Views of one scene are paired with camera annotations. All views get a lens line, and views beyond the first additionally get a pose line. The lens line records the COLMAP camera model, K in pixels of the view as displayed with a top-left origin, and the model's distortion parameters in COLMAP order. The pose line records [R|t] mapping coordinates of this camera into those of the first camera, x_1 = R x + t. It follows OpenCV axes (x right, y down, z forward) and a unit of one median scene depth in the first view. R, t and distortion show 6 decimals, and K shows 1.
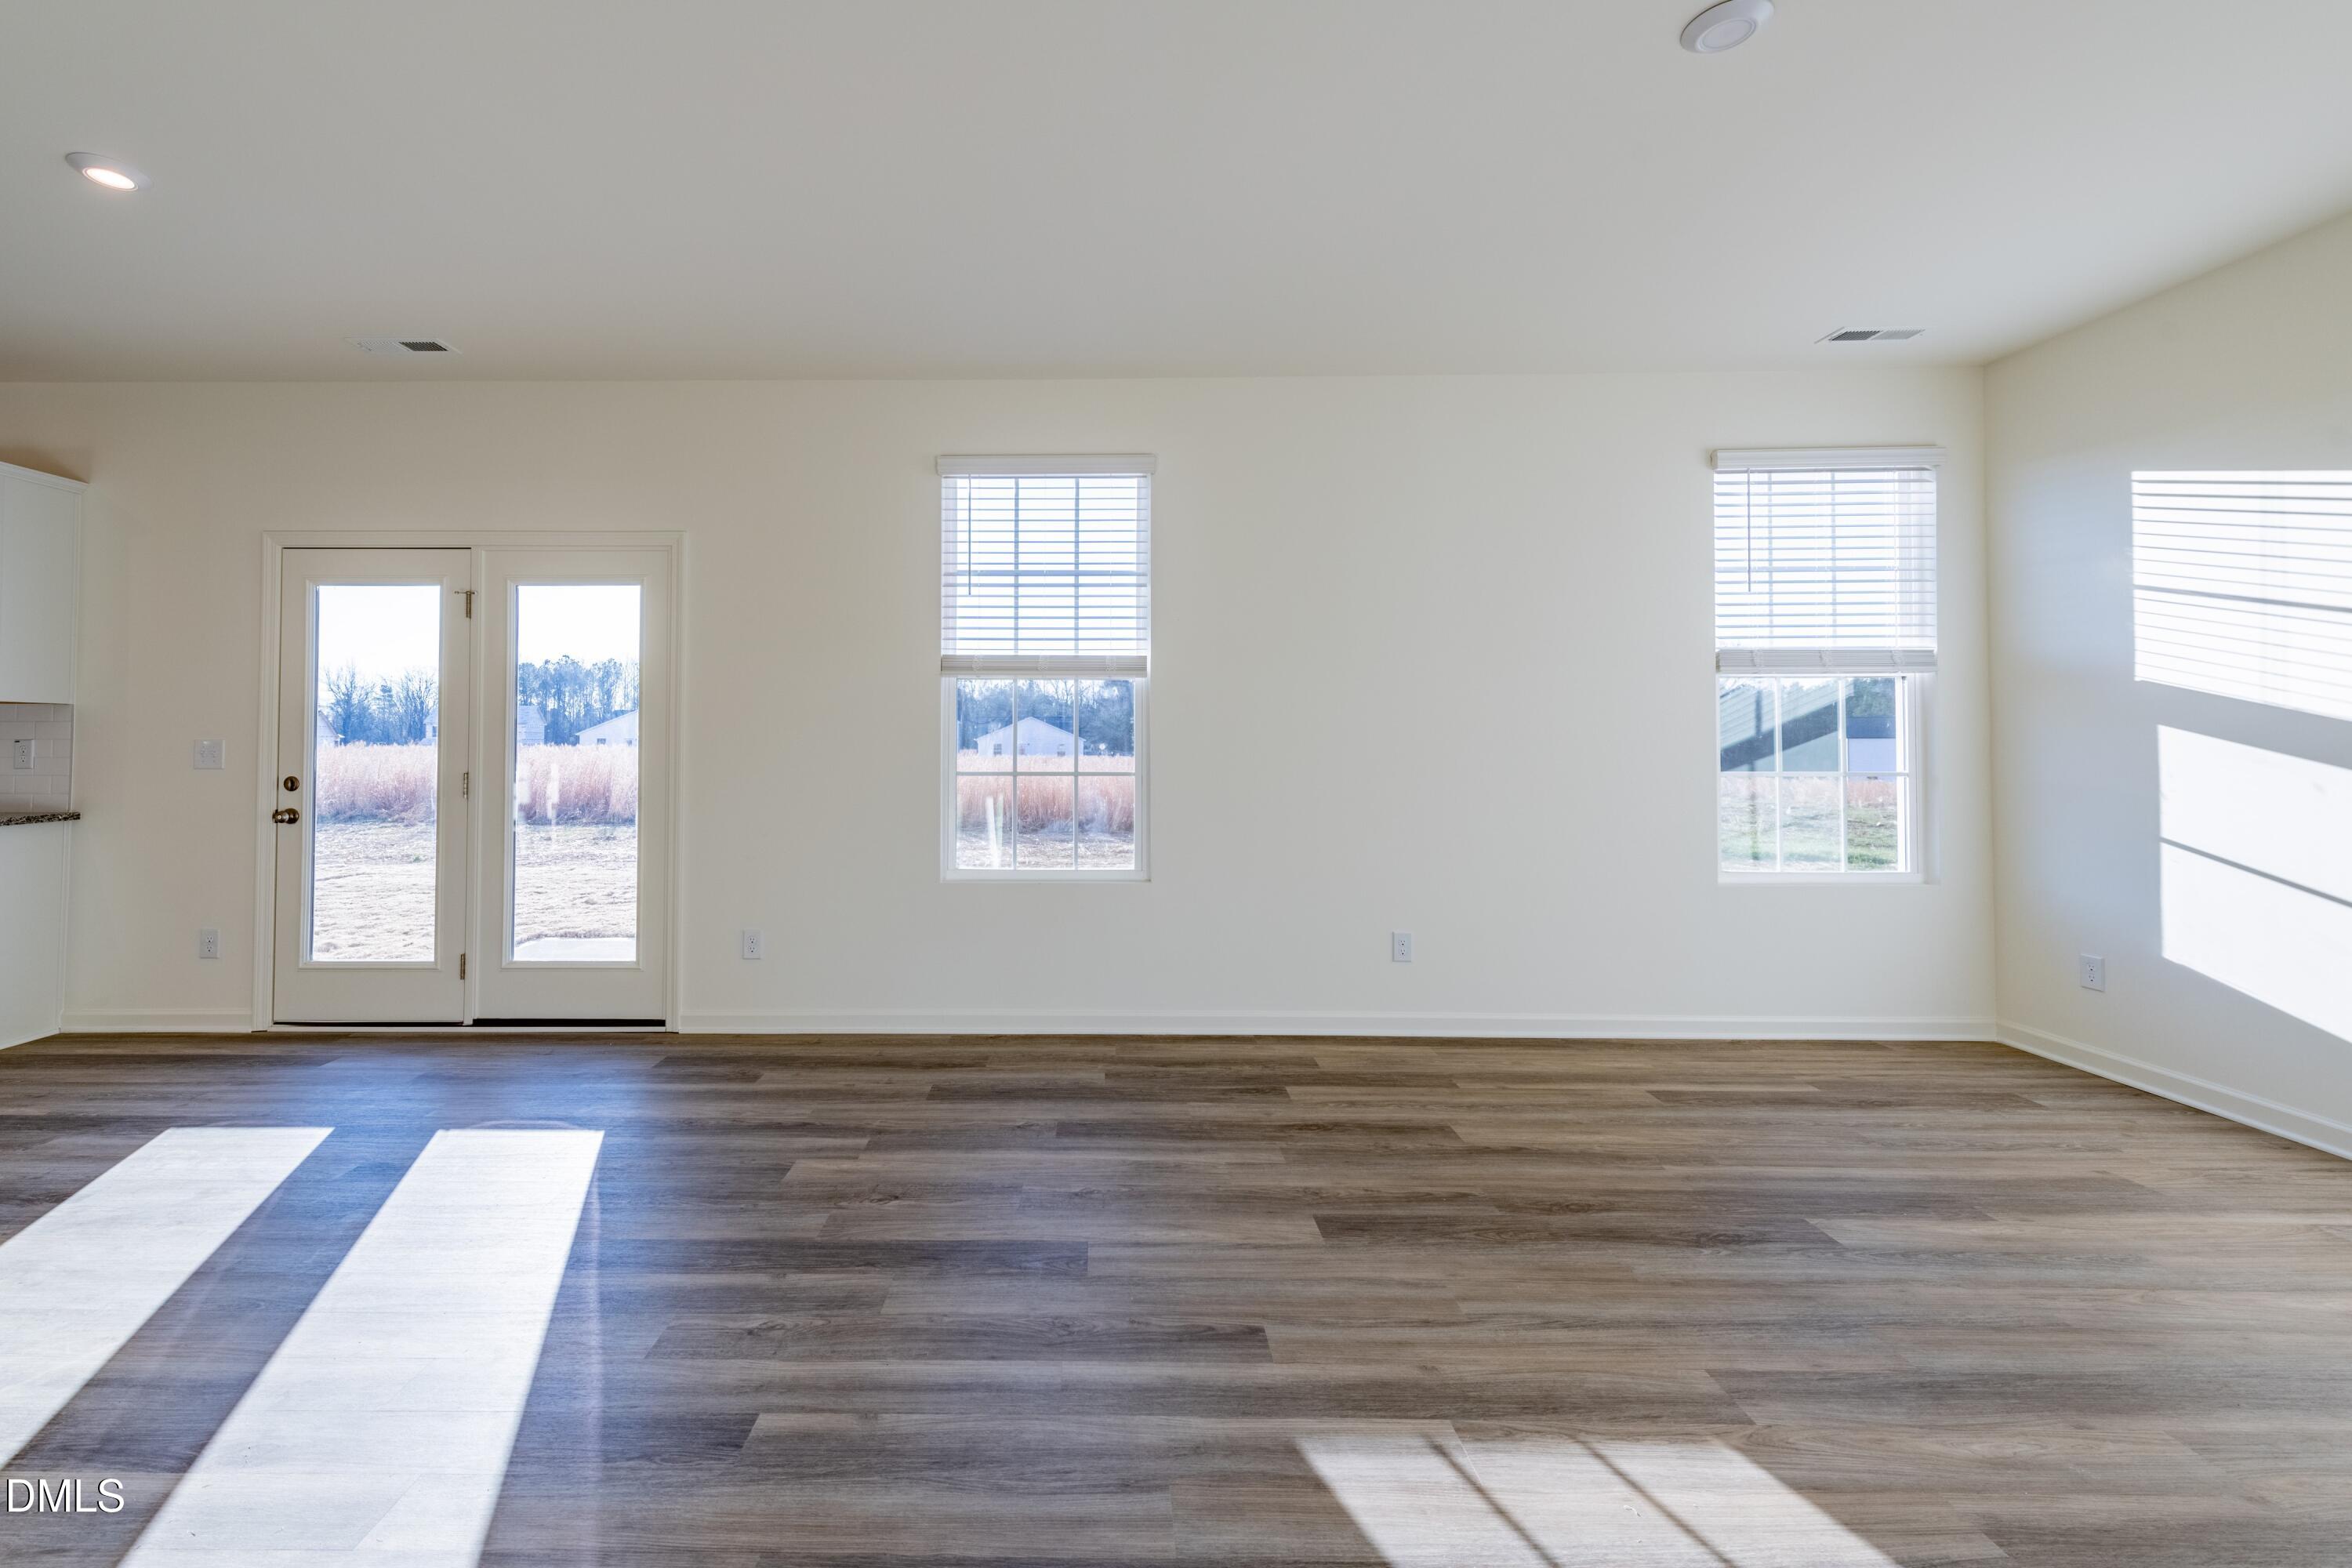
lens RADIAL K [[939.0, 0, 1161.7], [0, 939.0, 752.3], [0, 0, 1]] dist [0.011116, -0.003019]
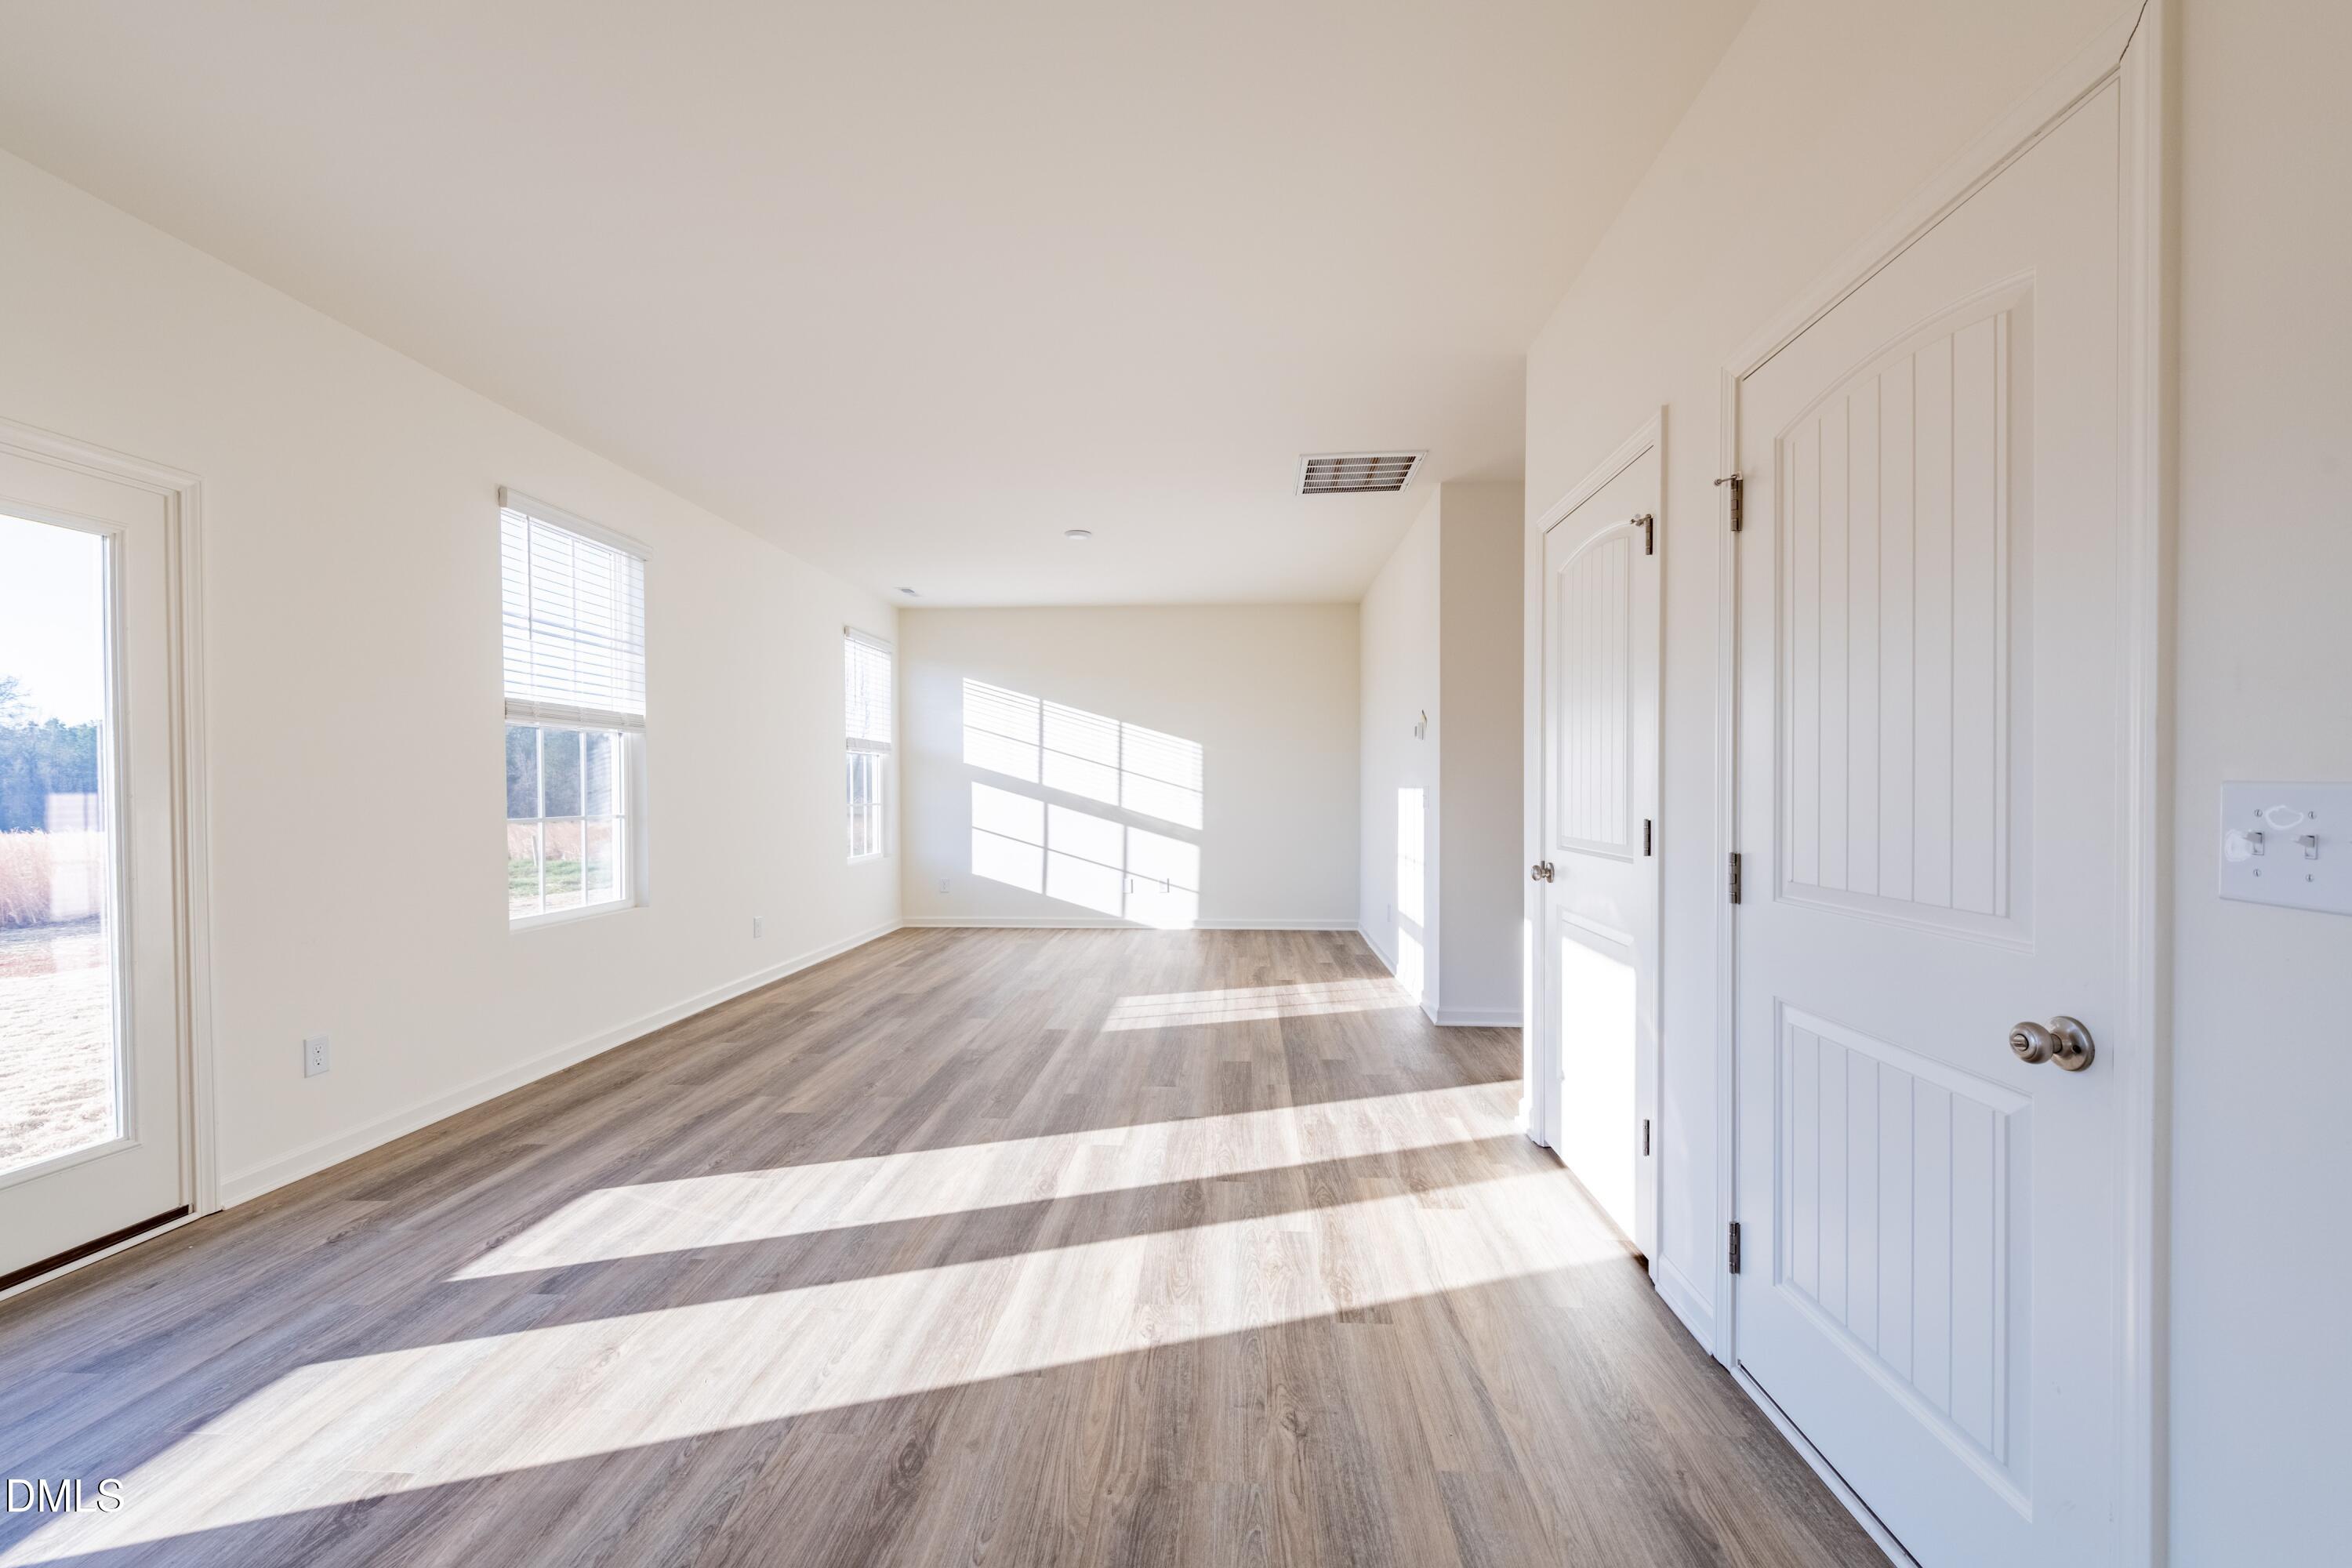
lens RADIAL K [[939.0, 0, 1184.6], [0, 939.0, 803.1], [0, 0, 1]] dist [0.011116, -0.003019]
pose [[0.040820, -0.017900, 0.999006, -1.408271], [-0.004790, 0.999825, 0.018111, -0.019588], [-0.999155, -0.005525, 0.040727, 0.323254]]
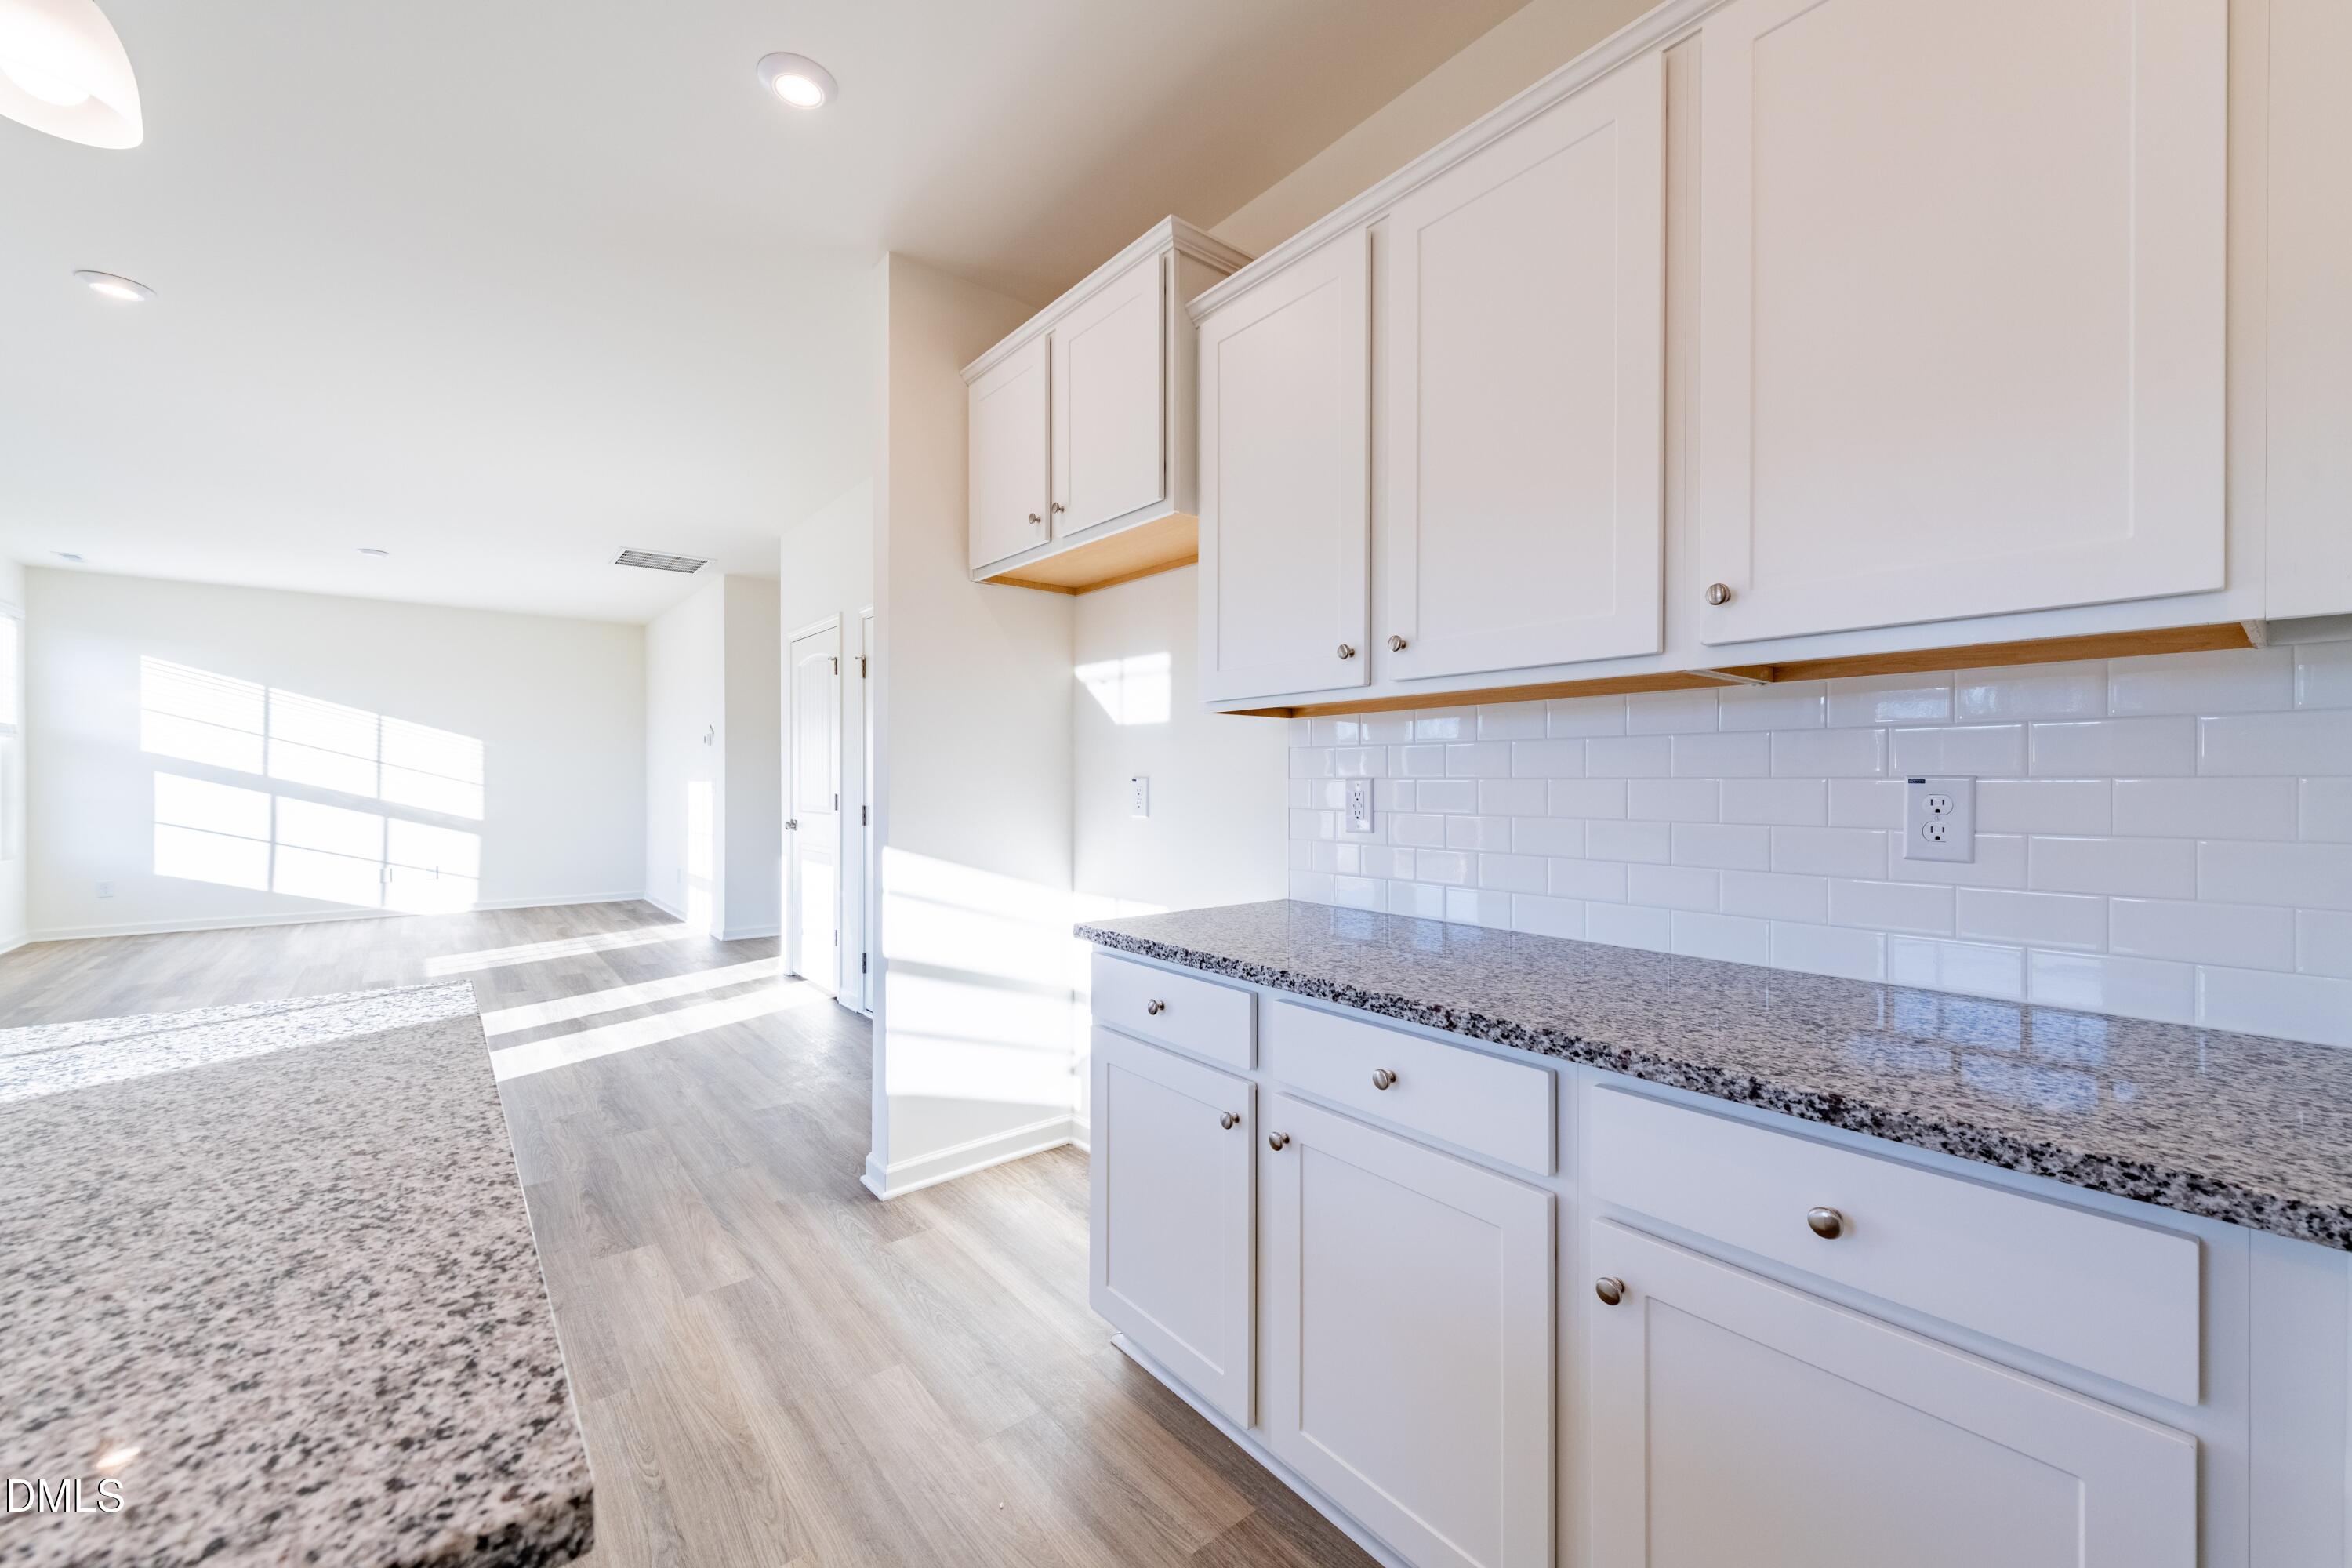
lens RADIAL K [[939.0, 0, 1189.2], [0, 939.0, 793.0], [0, 0, 1]] dist [0.011116, -0.003019]
pose [[-0.648427, -0.007434, 0.761240, -2.253161], [-0.009445, 0.999954, 0.001720, -0.005499], [-0.761218, -0.006074, -0.648467, 0.570886]]
